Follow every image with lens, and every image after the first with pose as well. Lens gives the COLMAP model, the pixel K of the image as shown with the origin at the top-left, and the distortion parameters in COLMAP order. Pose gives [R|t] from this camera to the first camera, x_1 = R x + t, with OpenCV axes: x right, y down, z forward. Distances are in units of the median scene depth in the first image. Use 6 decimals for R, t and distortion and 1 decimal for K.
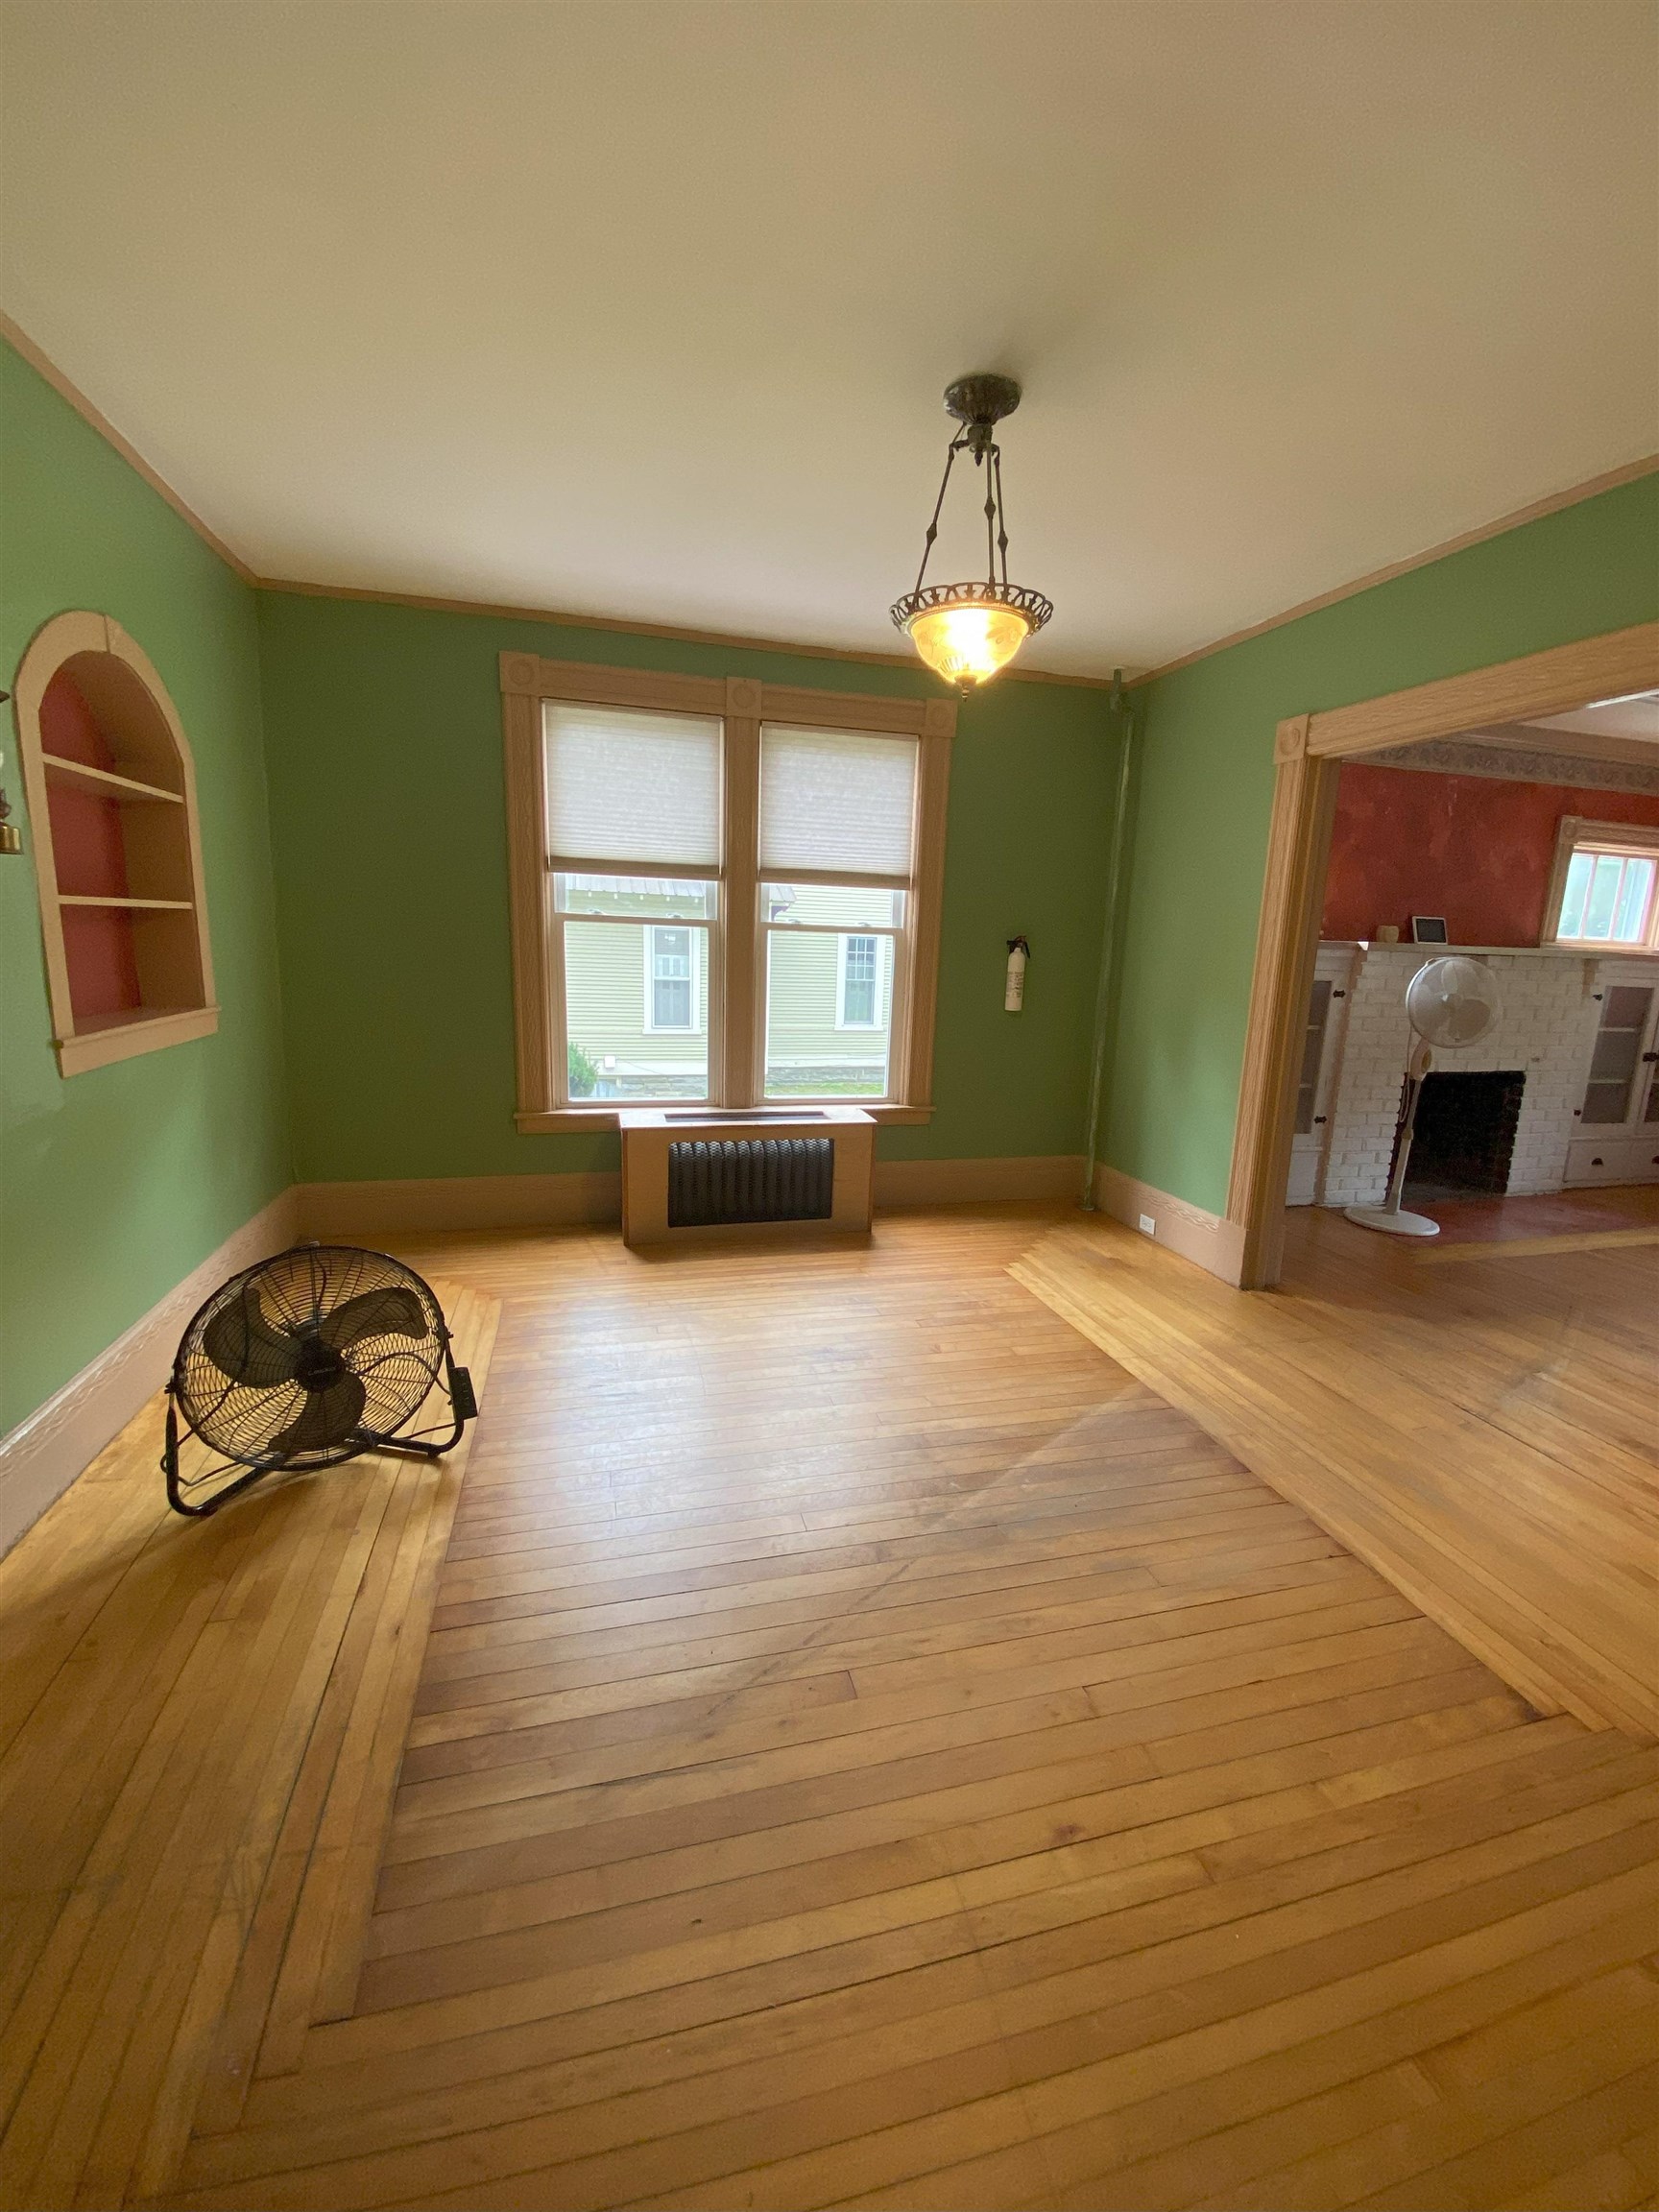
lens RADIAL K [[909.7, 0, 833.6], [0, 909.7, 1096.5], [0, 0, 1]] dist [-0.000590, -0.011776]
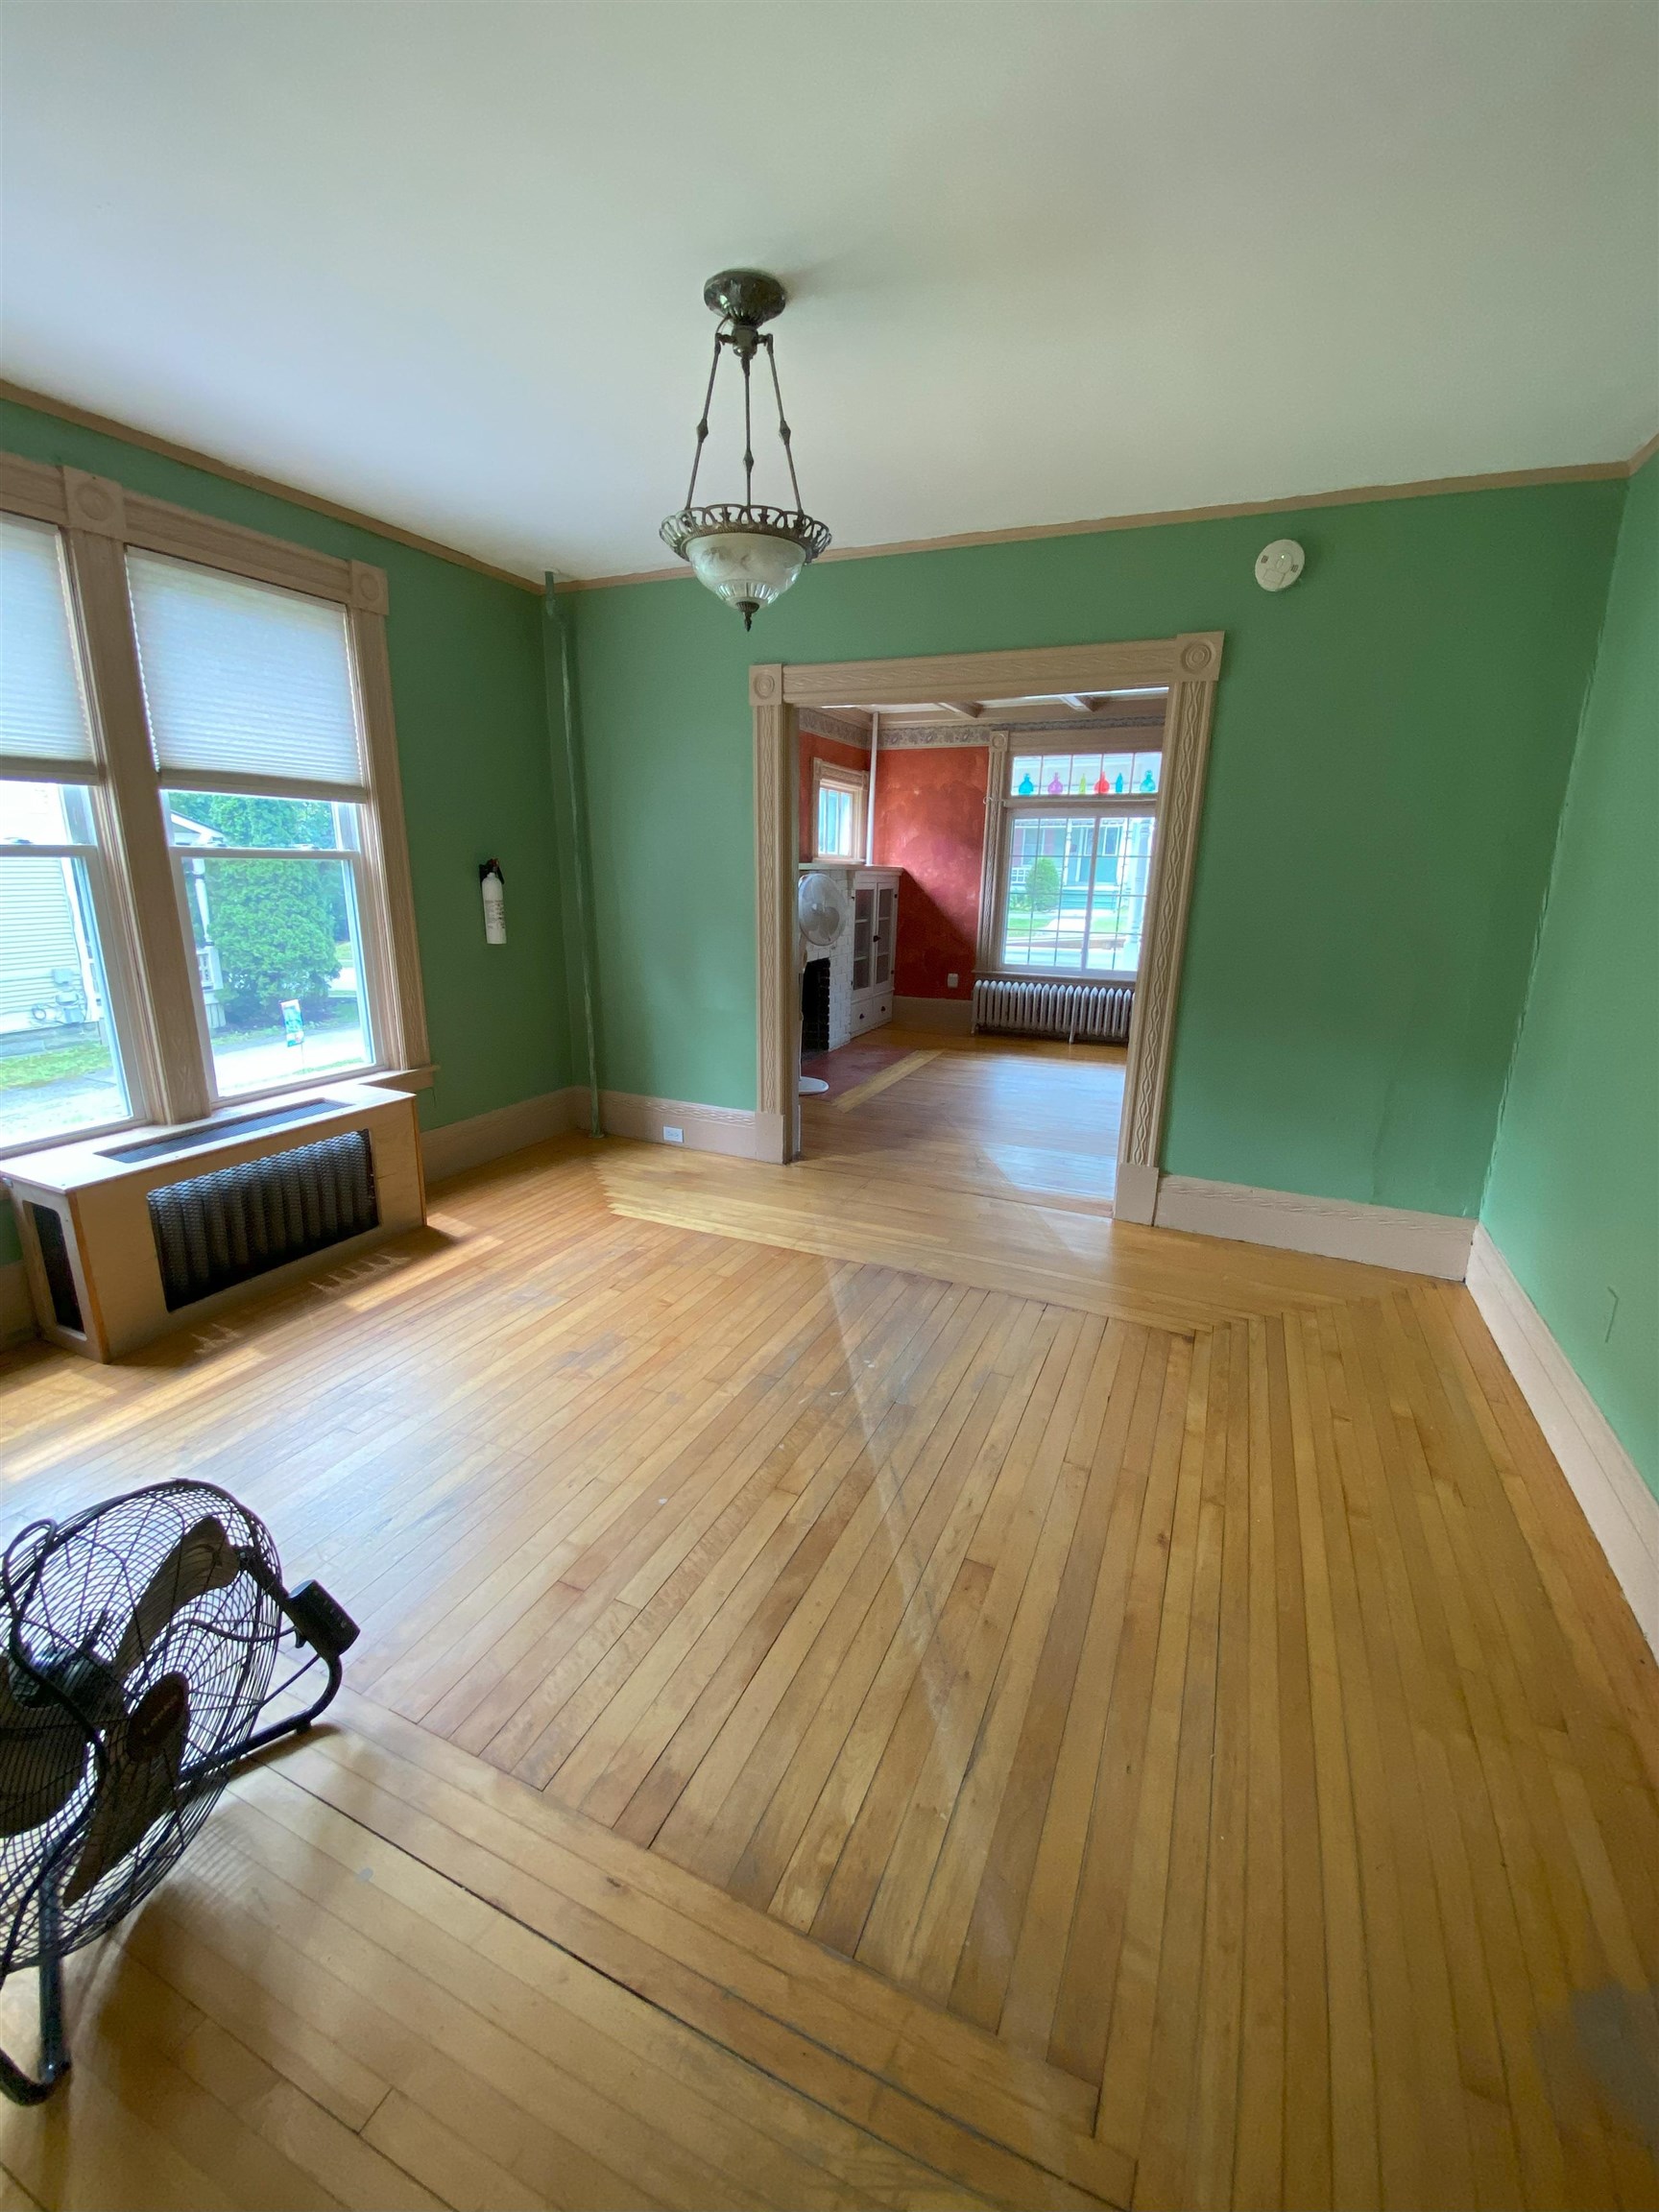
lens RADIAL K [[909.7, 0, 846.4], [0, 909.7, 1092.2], [0, 0, 1]] dist [-0.000590, -0.011776]
pose [[0.615331, -0.210223, 0.759720, -0.365045], [0.137284, 0.977634, 0.159329, -0.055534], [-0.776222, 0.006257, 0.630429, 0.185662]]
